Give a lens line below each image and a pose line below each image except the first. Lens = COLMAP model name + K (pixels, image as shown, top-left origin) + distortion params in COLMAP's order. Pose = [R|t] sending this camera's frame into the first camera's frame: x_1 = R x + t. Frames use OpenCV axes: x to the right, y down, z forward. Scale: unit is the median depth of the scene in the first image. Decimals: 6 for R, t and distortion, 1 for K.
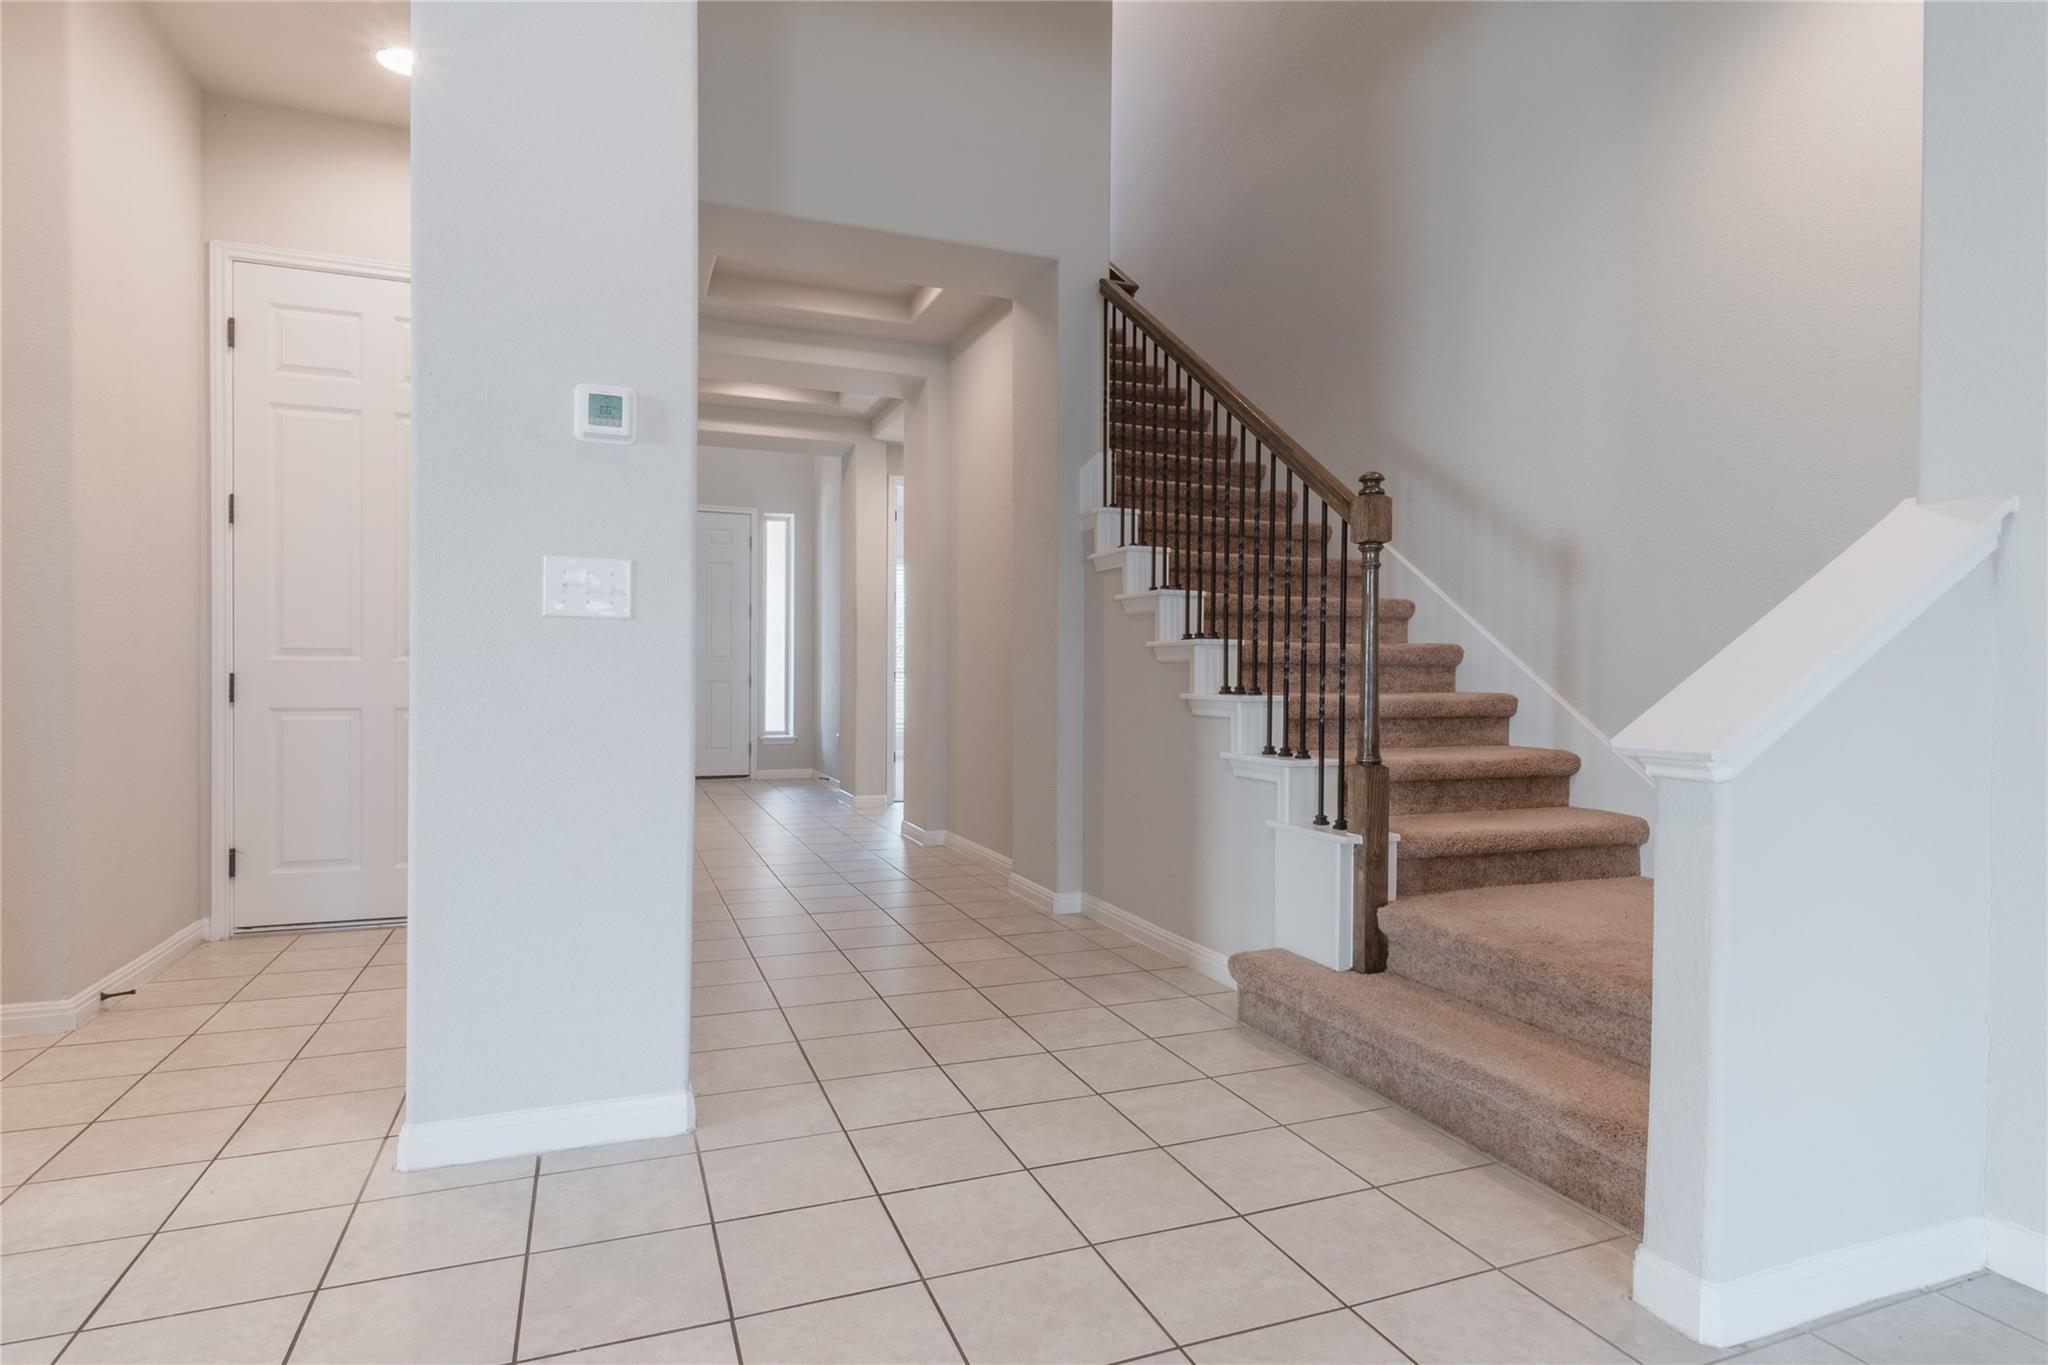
lens RADIAL K [[1067.1, 0, 1014.0], [0, 1067.1, 685.5], [0, 0, 1]] dist [0.000584, -0.000439]
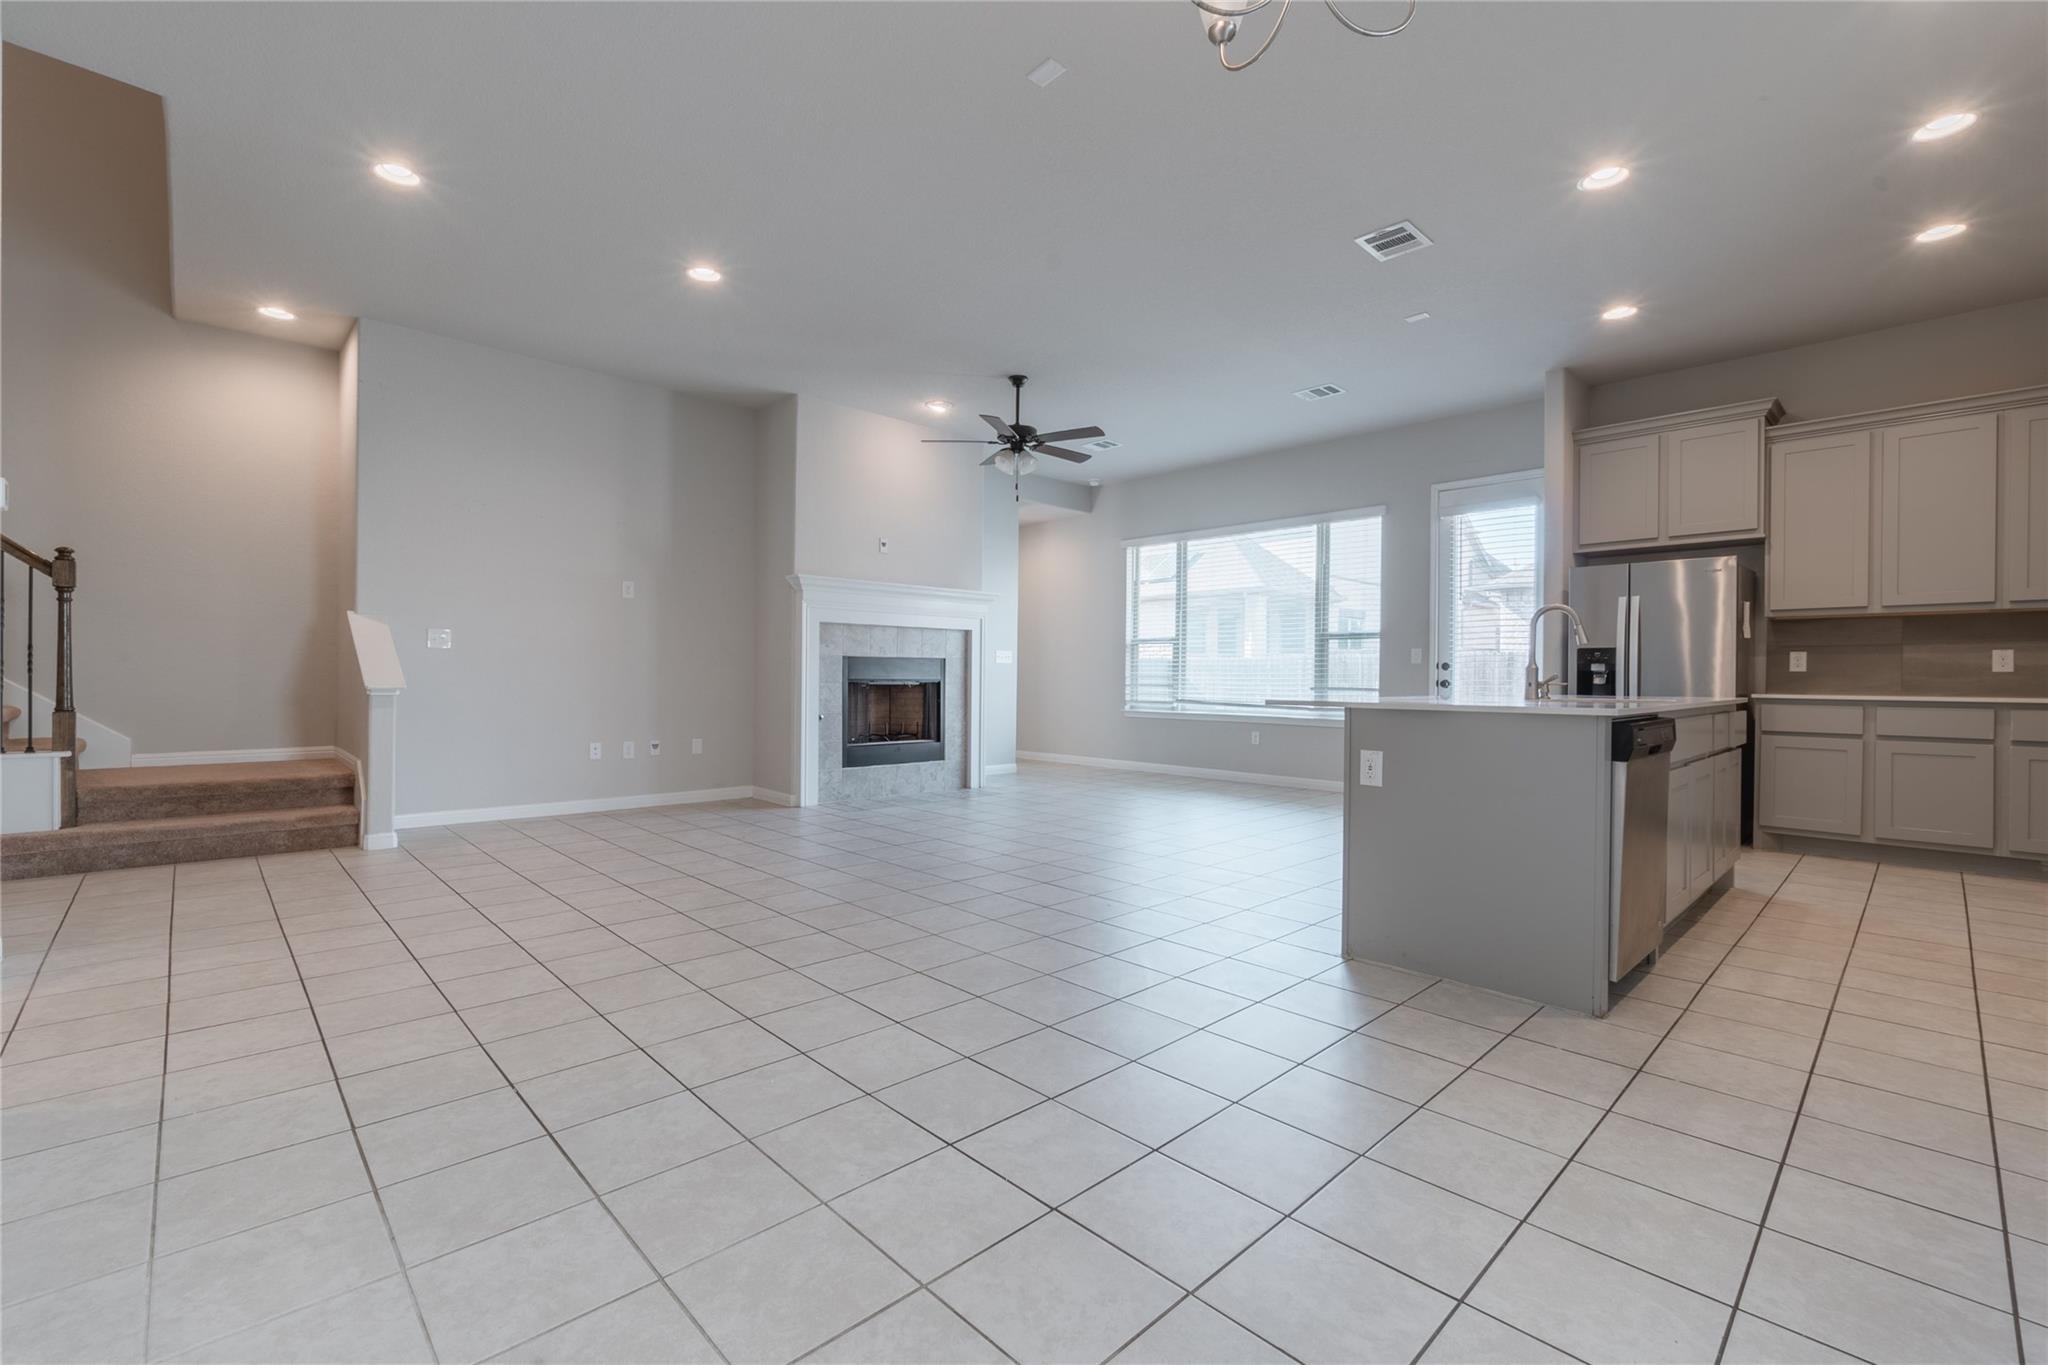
lens RADIAL K [[875.6, 0, 1014.0], [0, 875.6, 683.5], [0, 0, 1]] dist [-0.005830, 0.000956]
pose [[-0.381689, -0.017143, 0.924132, -1.417976], [-0.007551, 0.999852, 0.015429, -0.006571], [-0.924260, -0.001089, -0.381762, 0.082149]]
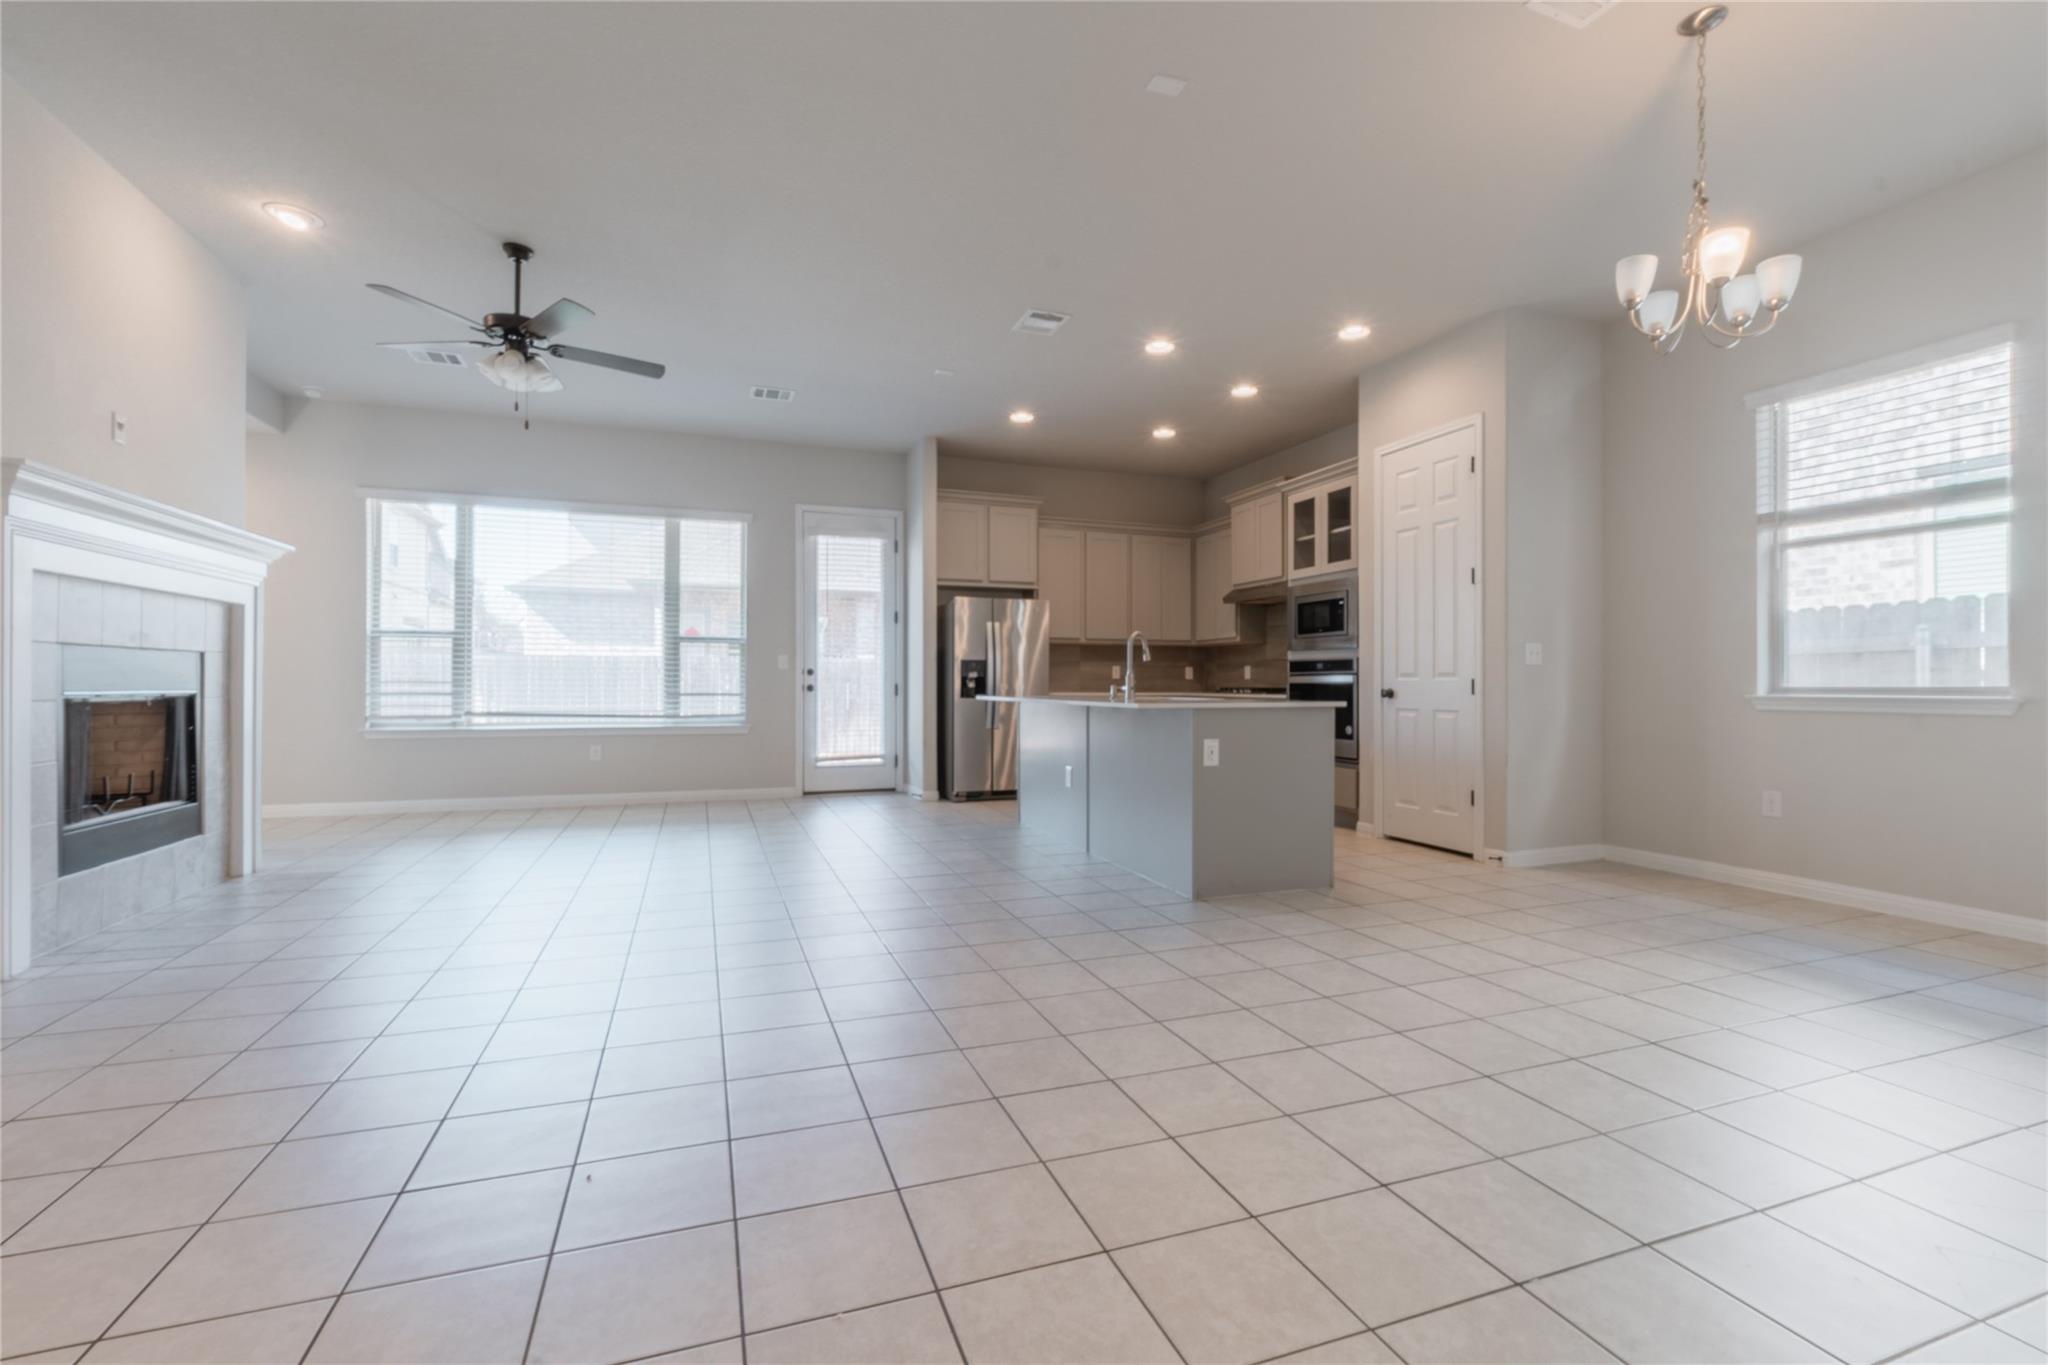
lens RADIAL K [[875.6, 0, 1014.0], [0, 875.6, 683.5], [0, 0, 1]] dist [-0.005830, 0.000956]
pose [[-0.999705, -0.009658, 0.022299, -0.456921], [-0.009622, 0.999952, 0.001716, -0.002669], [-0.022314, 0.001501, -0.999750, 0.616994]]
